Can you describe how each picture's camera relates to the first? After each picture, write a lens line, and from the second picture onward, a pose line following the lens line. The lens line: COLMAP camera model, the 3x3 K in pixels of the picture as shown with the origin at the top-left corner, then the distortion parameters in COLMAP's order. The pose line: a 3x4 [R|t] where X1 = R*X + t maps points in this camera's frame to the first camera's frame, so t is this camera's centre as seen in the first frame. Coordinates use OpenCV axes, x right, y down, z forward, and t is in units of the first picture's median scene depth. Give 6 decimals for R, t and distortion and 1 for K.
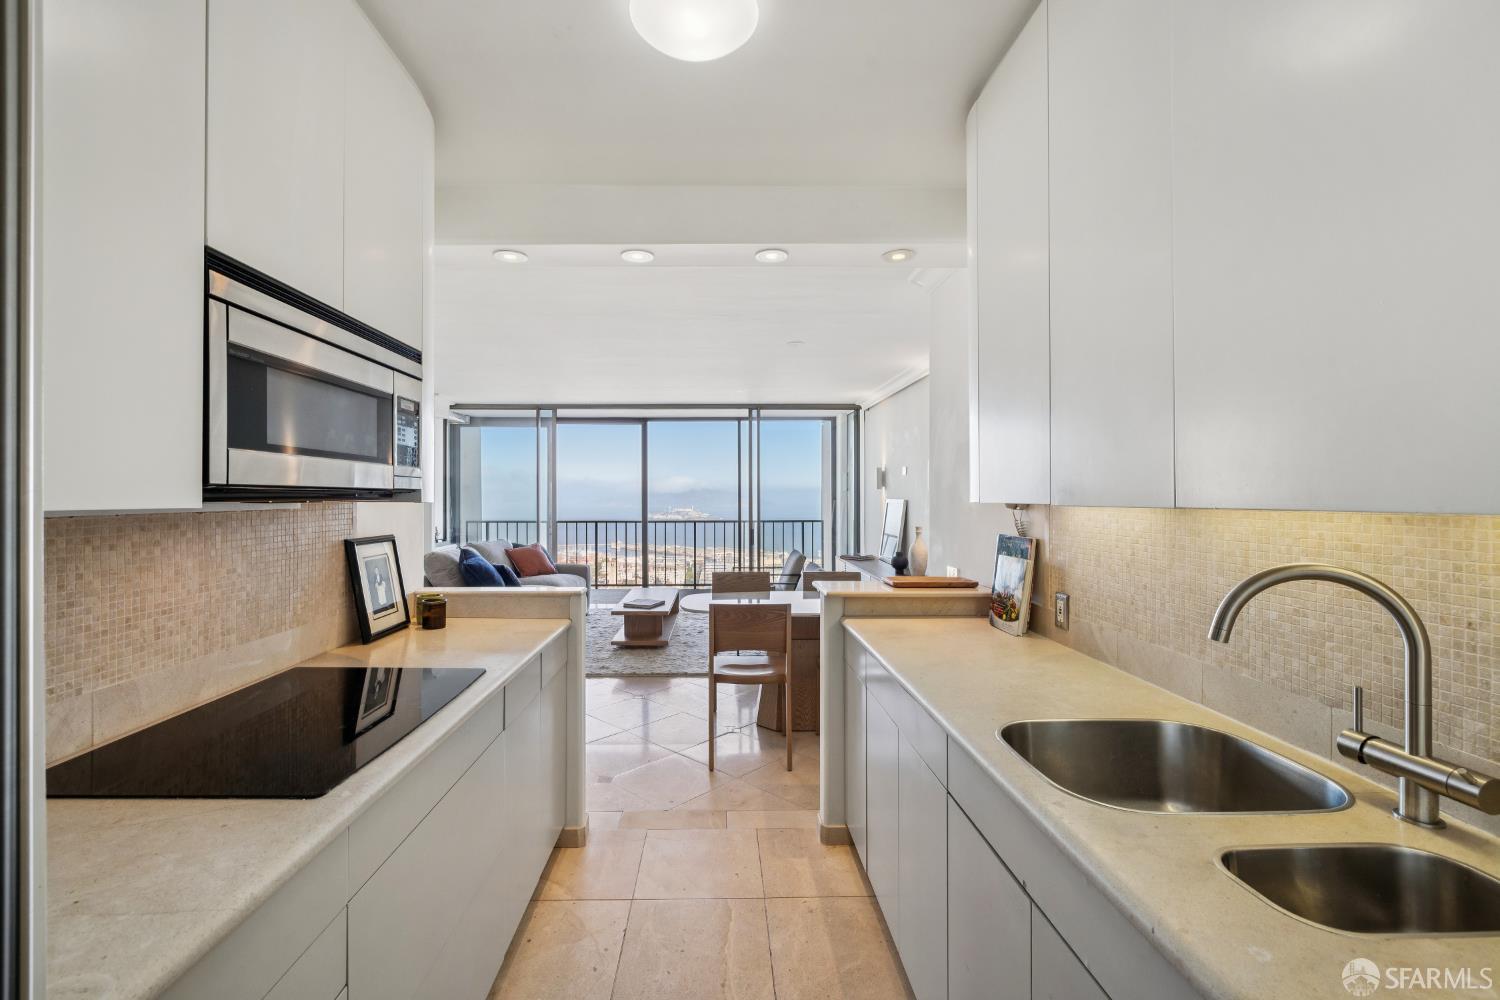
lens RADIAL K [[628.2, 0, 721.2], [0, 628.2, 507.2], [0, 0, 1]] dist [-0.007699, 0.001614]
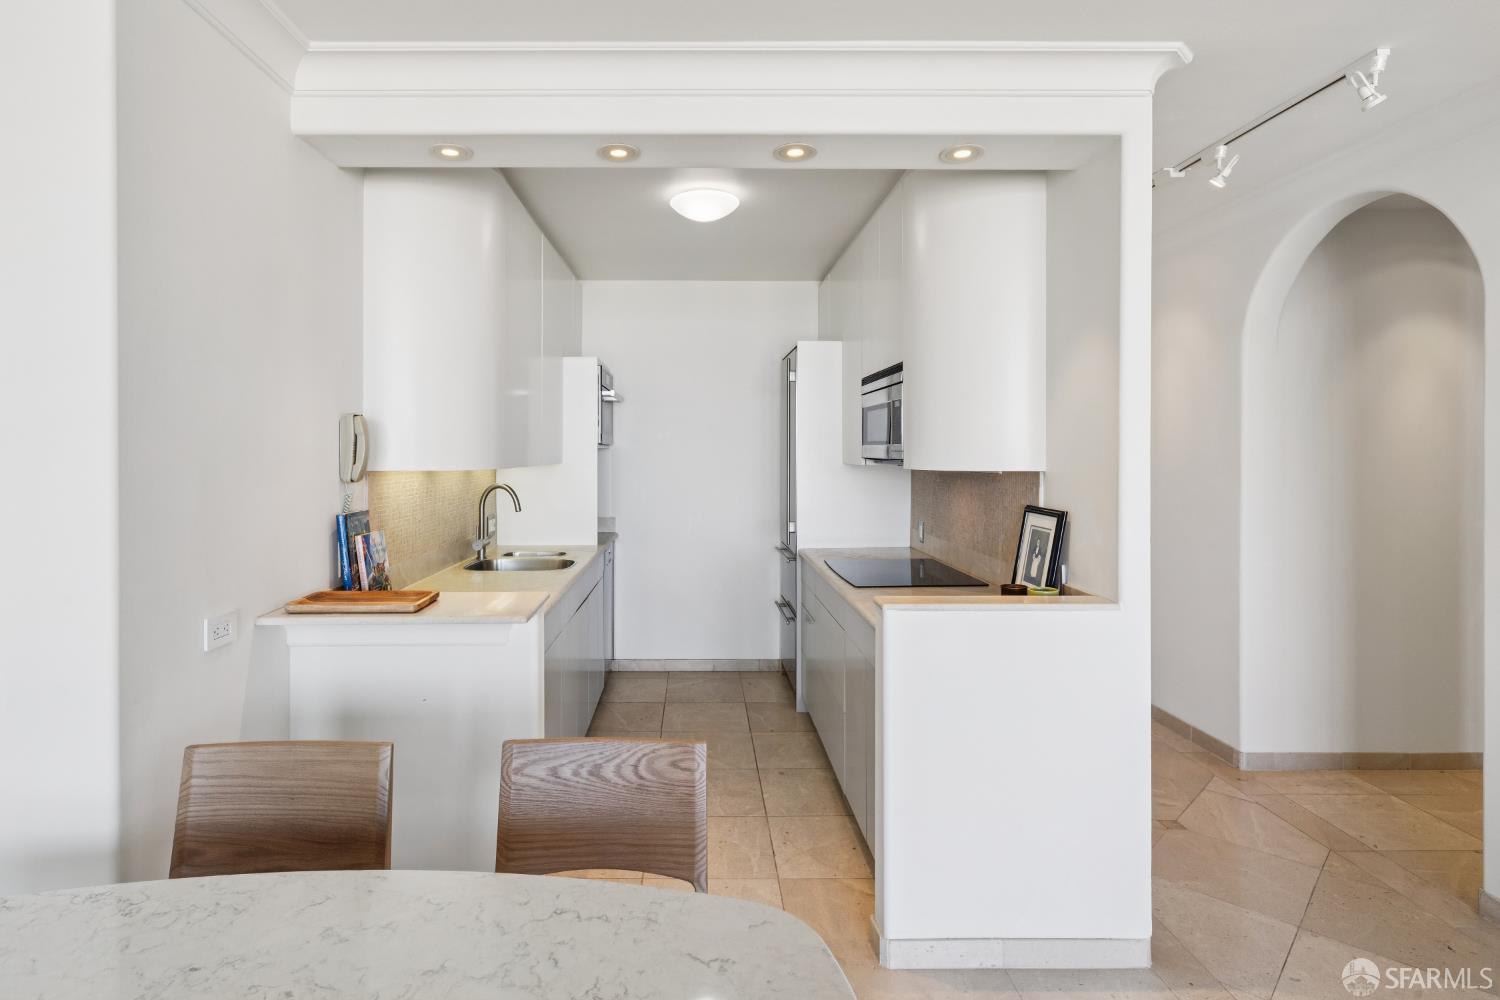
lens RADIAL K [[778.0, 0, 704.9], [0, 778.0, 456.4], [0, 0, 1]] dist [-0.005166, -0.000078]
pose [[-0.999982, 0.000580, -0.005953, -0.007048], [0.000433, 0.999694, 0.024753, -0.021769], [0.005966, 0.024750, -0.999676, 0.758271]]
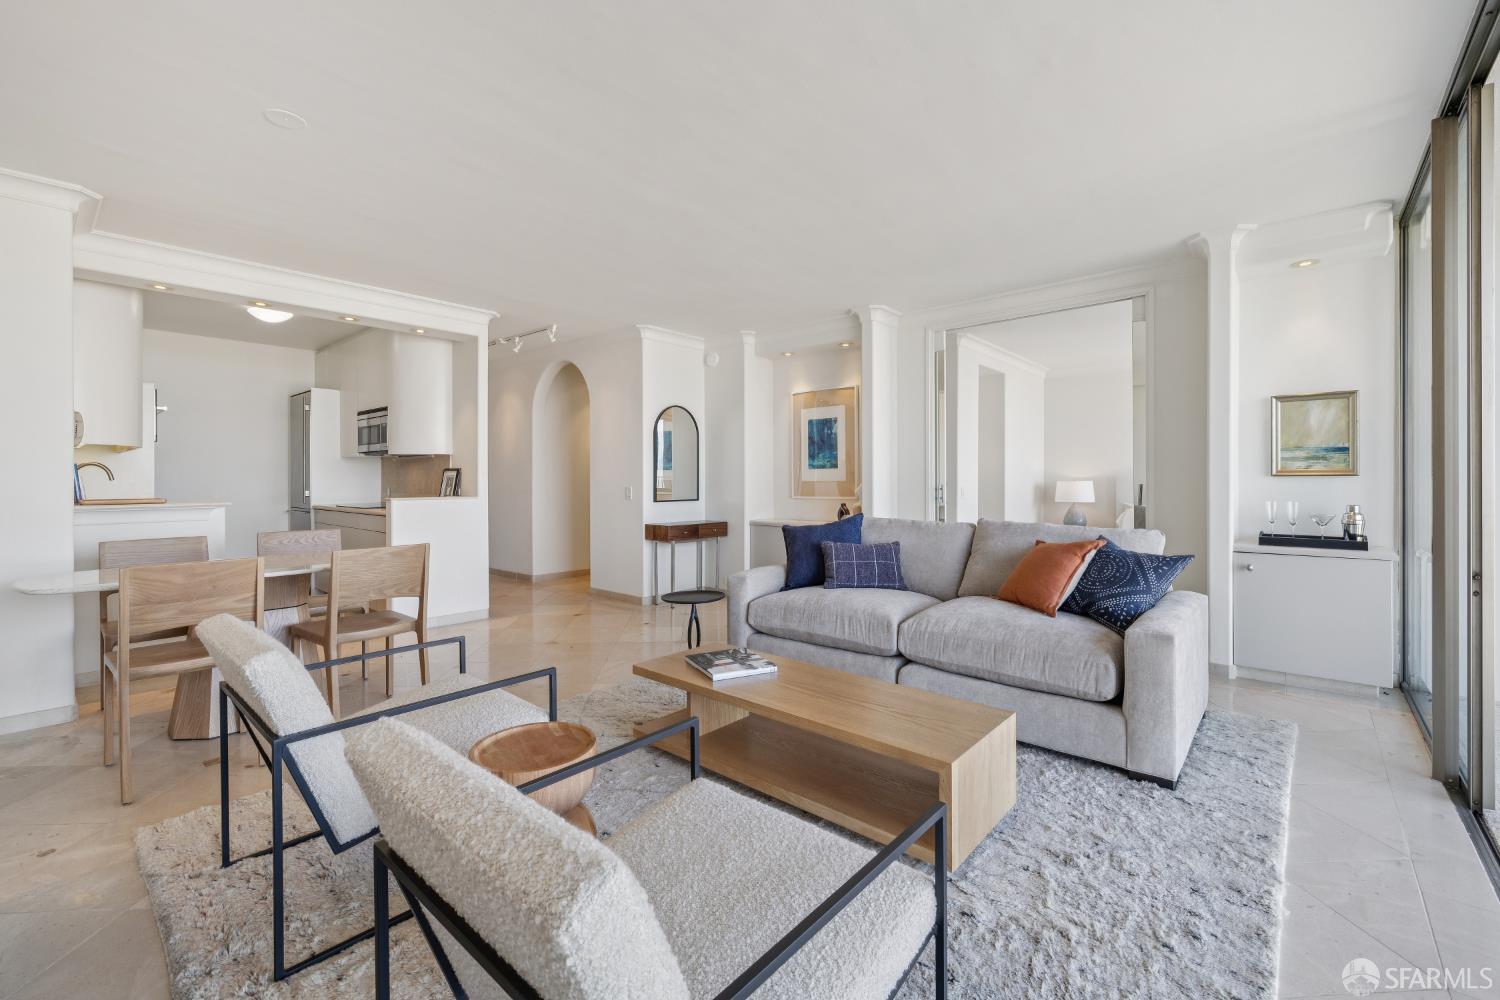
lens RADIAL K [[628.2, 0, 739.0], [0, 628.2, 479.7], [0, 0, 1]] dist [-0.007699, 0.001614]
pose [[-0.664130, 0.002381, -0.747613, 0.193320], [-0.011532, 0.999843, 0.013428, 0.015941], [0.747528, 0.017540, -0.663998, 1.216954]]
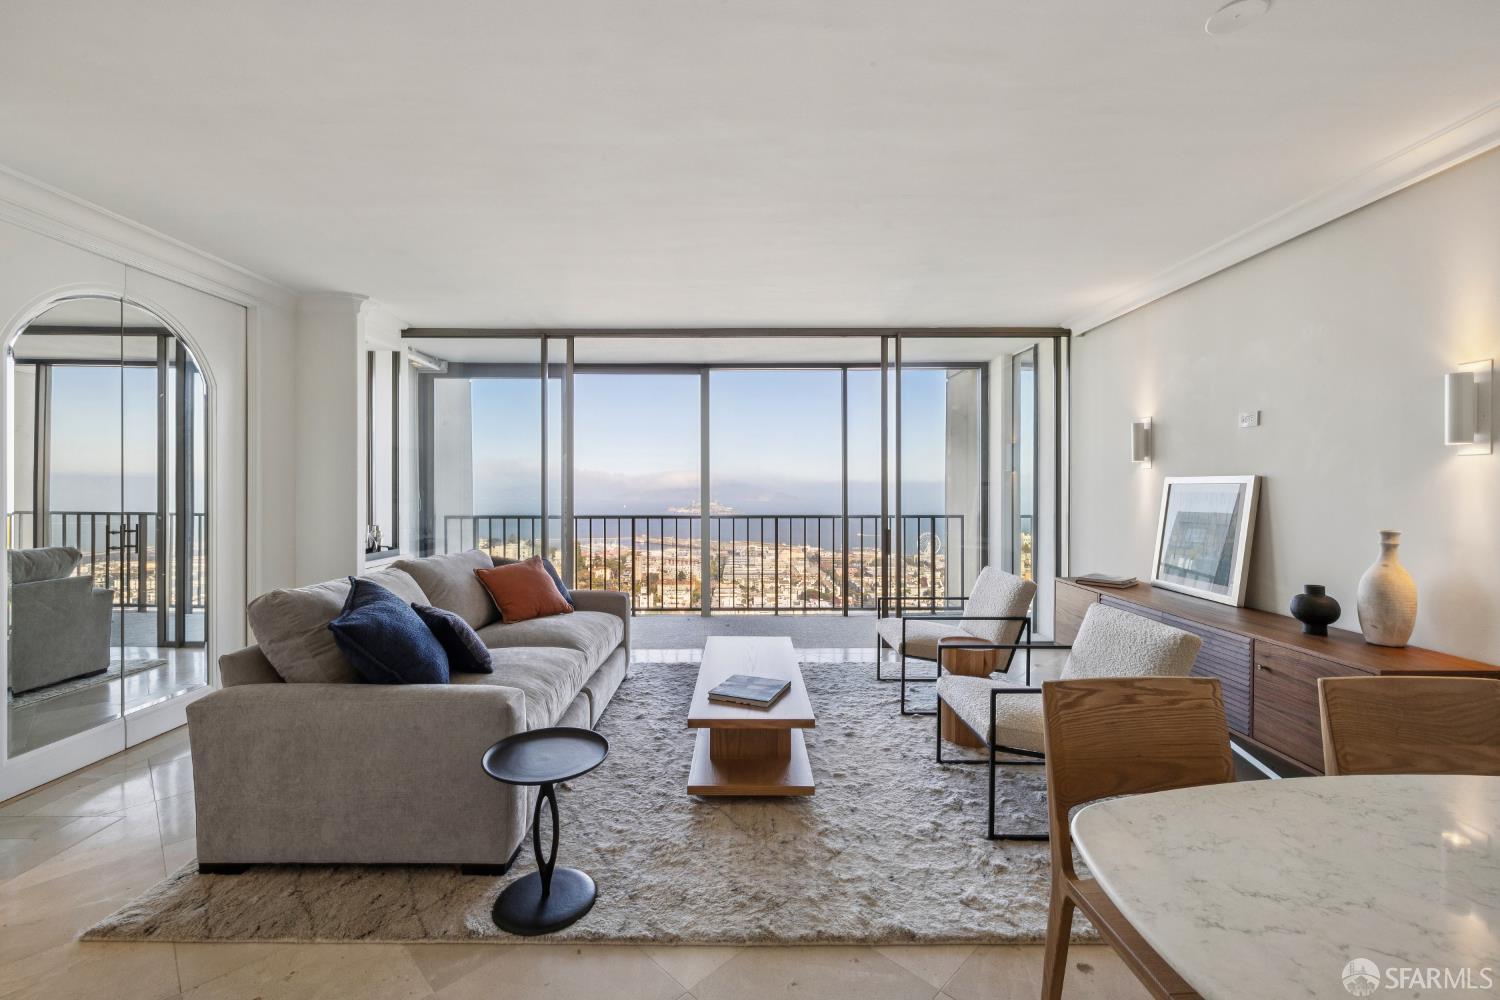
lens RADIAL K [[628.2, 0, 742.9], [0, 628.2, 502.8], [0, 0, 1]] dist [-0.007699, 0.001614]
pose [[0.999977, -0.000066, -0.006762, -0.115636], [0.000088, 0.999995, 0.003137, 0.008120], [0.006762, -0.003138, 0.999972, 0.487185]]
